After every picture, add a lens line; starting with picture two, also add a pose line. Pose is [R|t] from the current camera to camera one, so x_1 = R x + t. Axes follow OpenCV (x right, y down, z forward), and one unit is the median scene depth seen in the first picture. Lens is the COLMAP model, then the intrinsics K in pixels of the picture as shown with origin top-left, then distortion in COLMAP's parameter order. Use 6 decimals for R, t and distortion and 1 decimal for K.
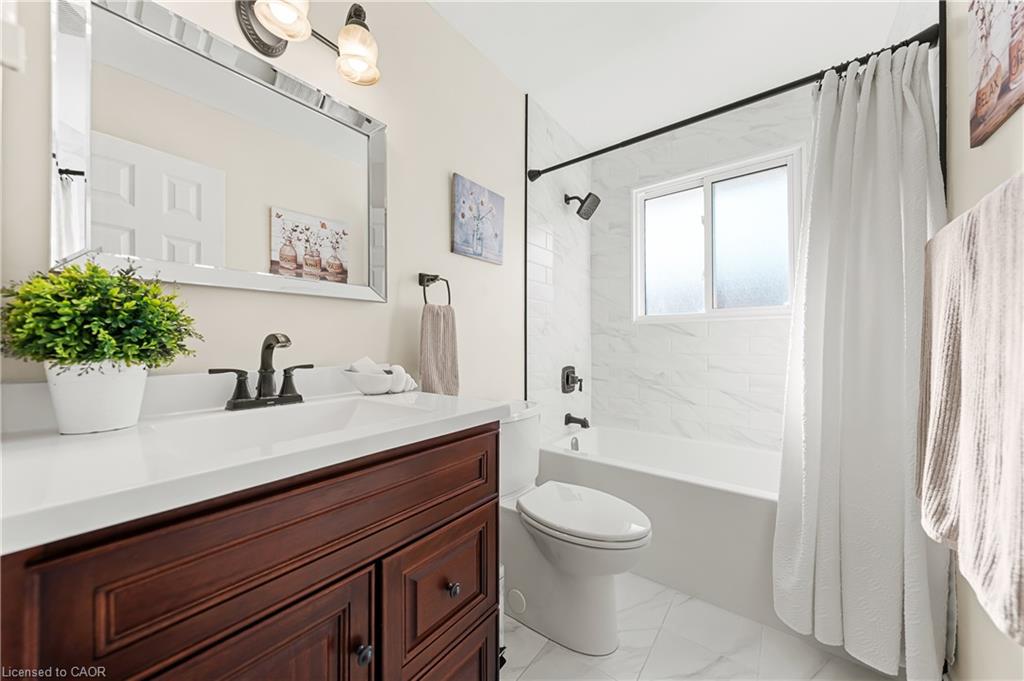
lens RADIAL K [[361.0, 0, 516.8], [0, 361.0, 339.2], [0, 0, 1]] dist [0.001579, -0.000168]
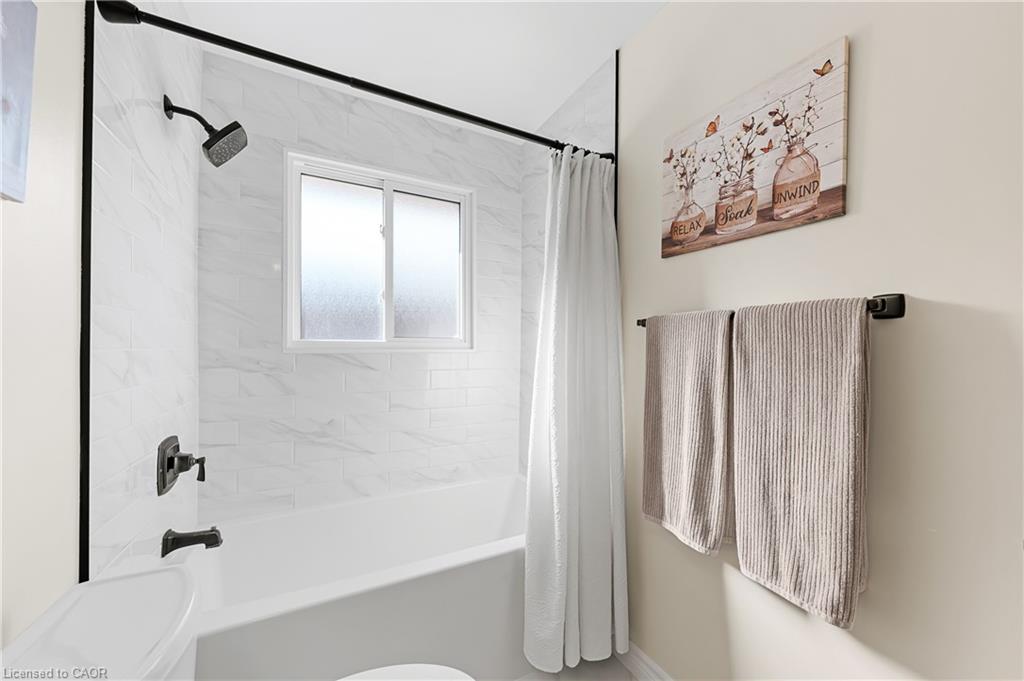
lens RADIAL K [[370.6, 0, 510.1], [0, 370.6, 347.7], [0, 0, 1]] dist [0.001276, -0.000047]
pose [[0.427650, 0.005658, 0.903927, -0.130237], [-0.018345, 0.999829, 0.002420, -0.064861], [-0.903758, -0.017617, 0.427681, 0.358279]]
